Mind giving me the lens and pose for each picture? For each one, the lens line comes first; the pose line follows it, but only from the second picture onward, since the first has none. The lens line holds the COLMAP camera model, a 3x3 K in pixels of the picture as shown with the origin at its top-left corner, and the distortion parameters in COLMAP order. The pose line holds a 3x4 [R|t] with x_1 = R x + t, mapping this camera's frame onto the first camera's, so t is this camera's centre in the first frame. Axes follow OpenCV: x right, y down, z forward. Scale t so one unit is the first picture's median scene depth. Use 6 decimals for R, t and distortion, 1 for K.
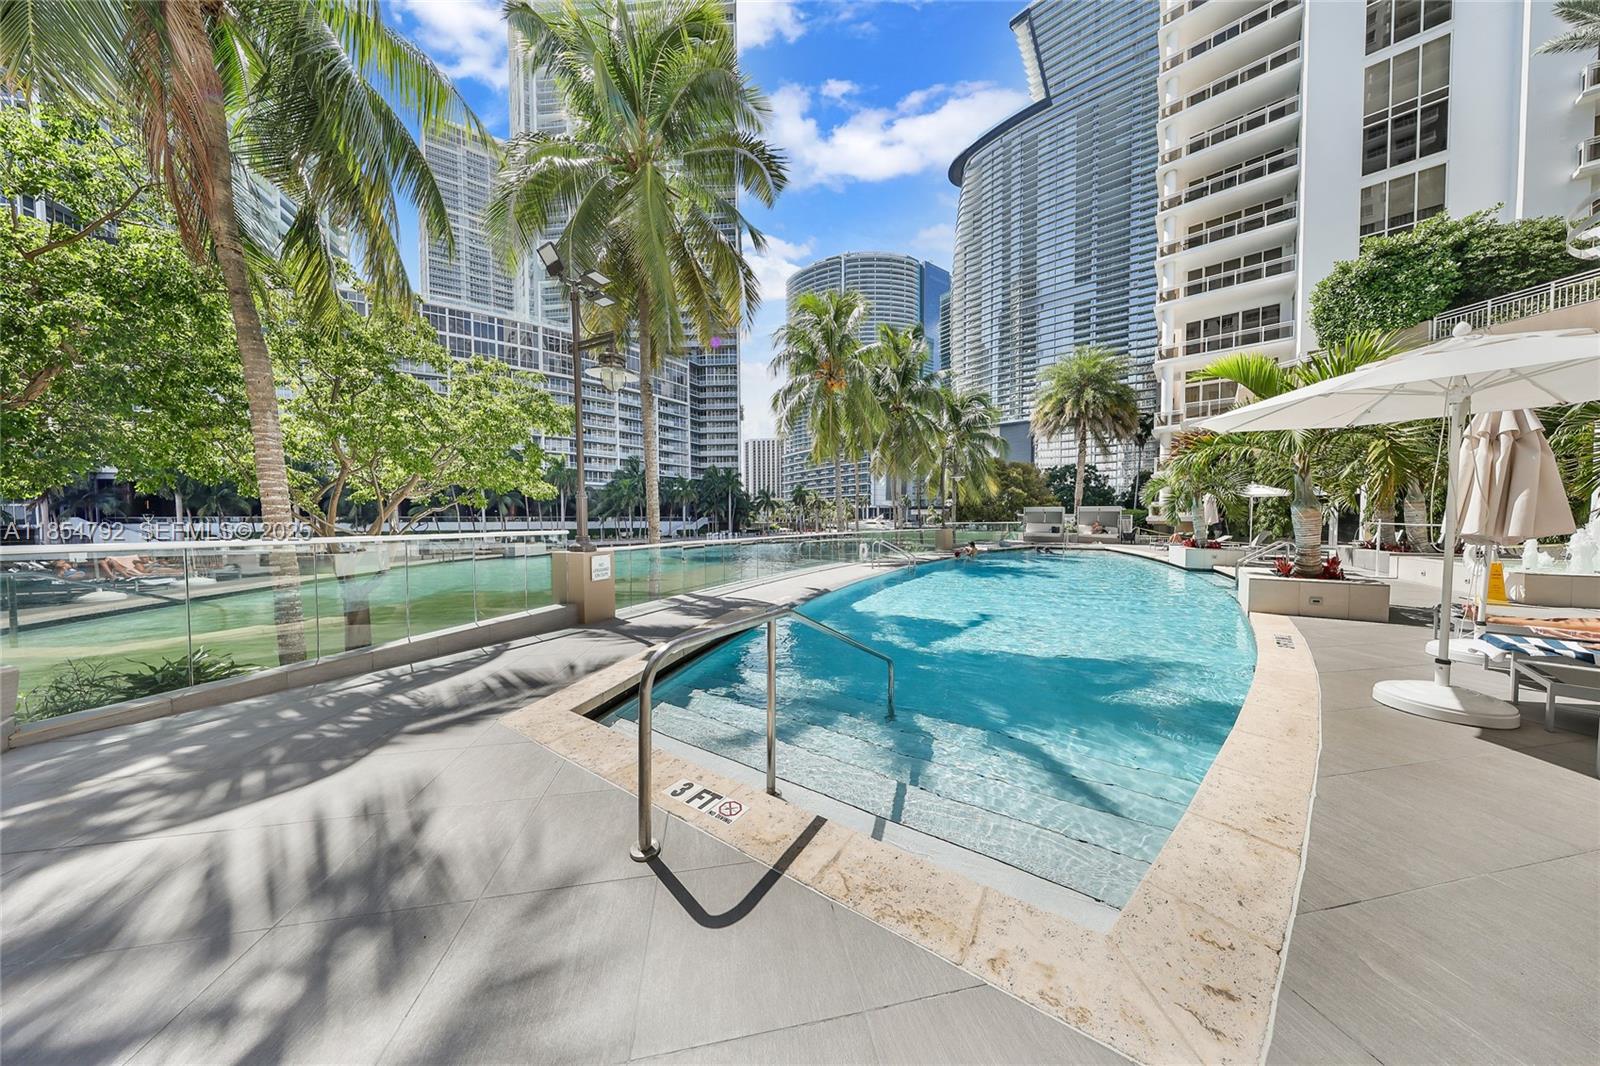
lens RADIAL K [[462.1, 0, 801.1], [0, 462.1, 533.2], [0, 0, 1]] dist [-0.000345, 0.000013]
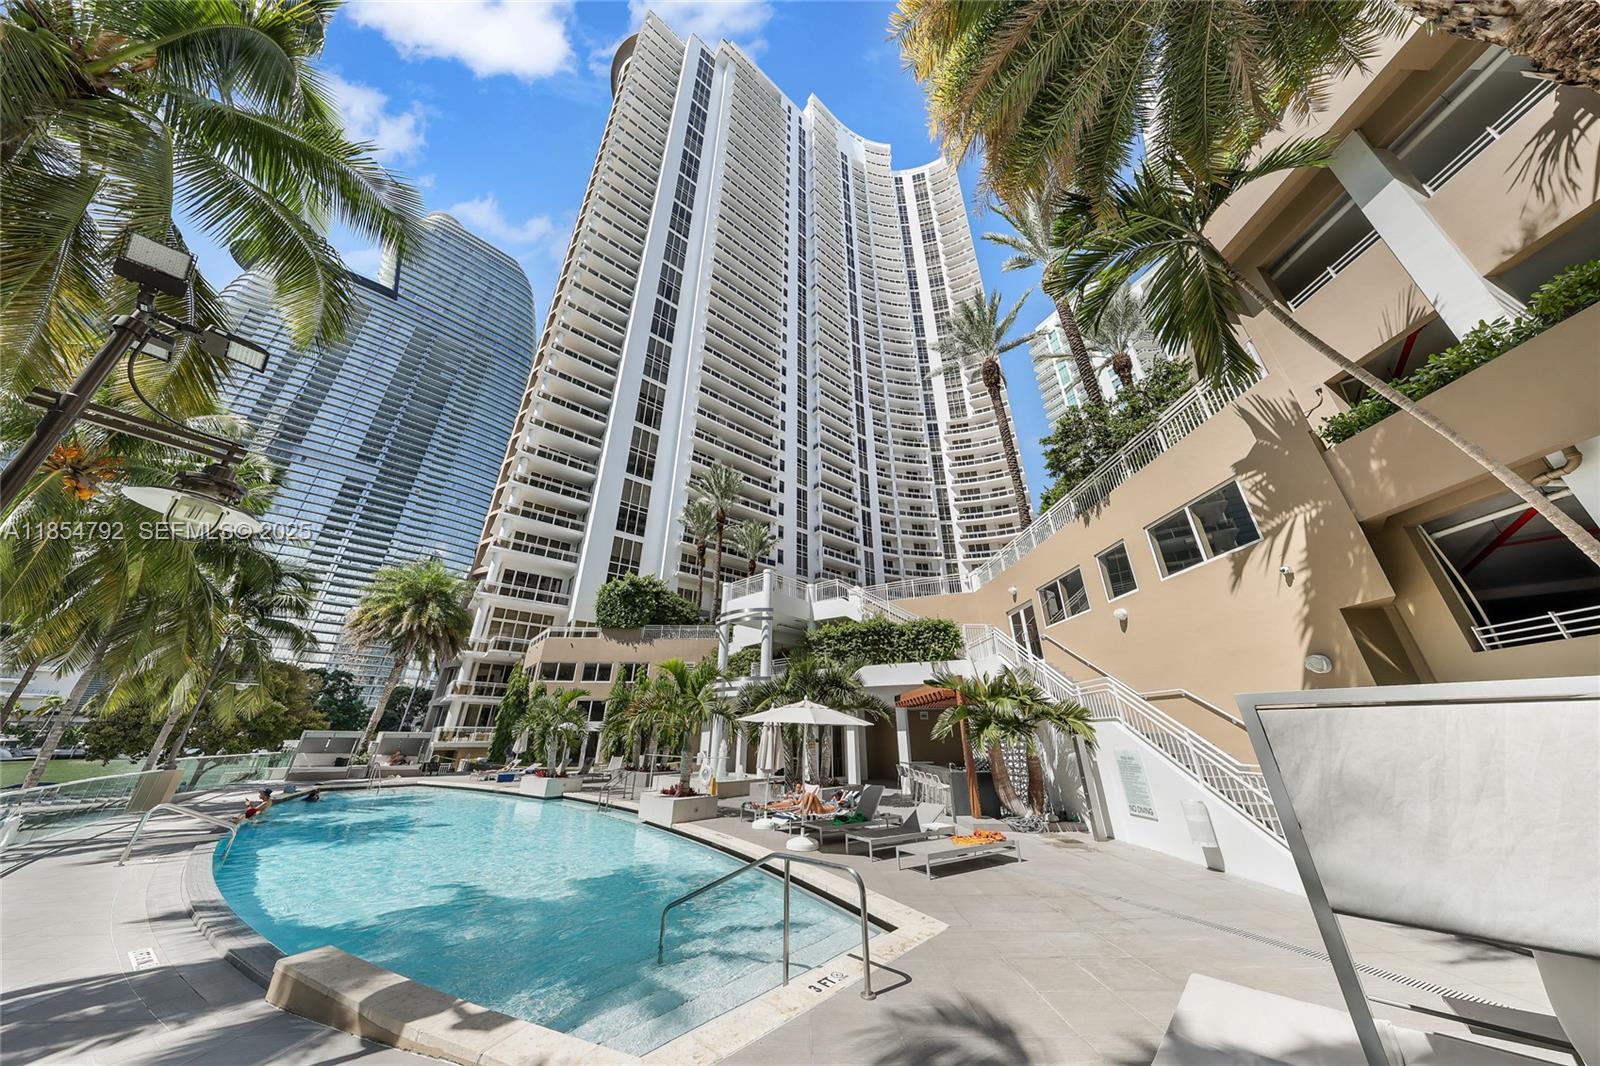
lens RADIAL K [[462.1, 0, 800.7], [0, 462.1, 533.8], [0, 0, 1]] dist [-0.000345, 0.000013]
pose [[0.154904, 0.401423, 0.902698, -0.216246], [0.022842, 0.912028, -0.409491, -0.022082], [-0.987665, 0.084051, 0.132108, 0.063675]]
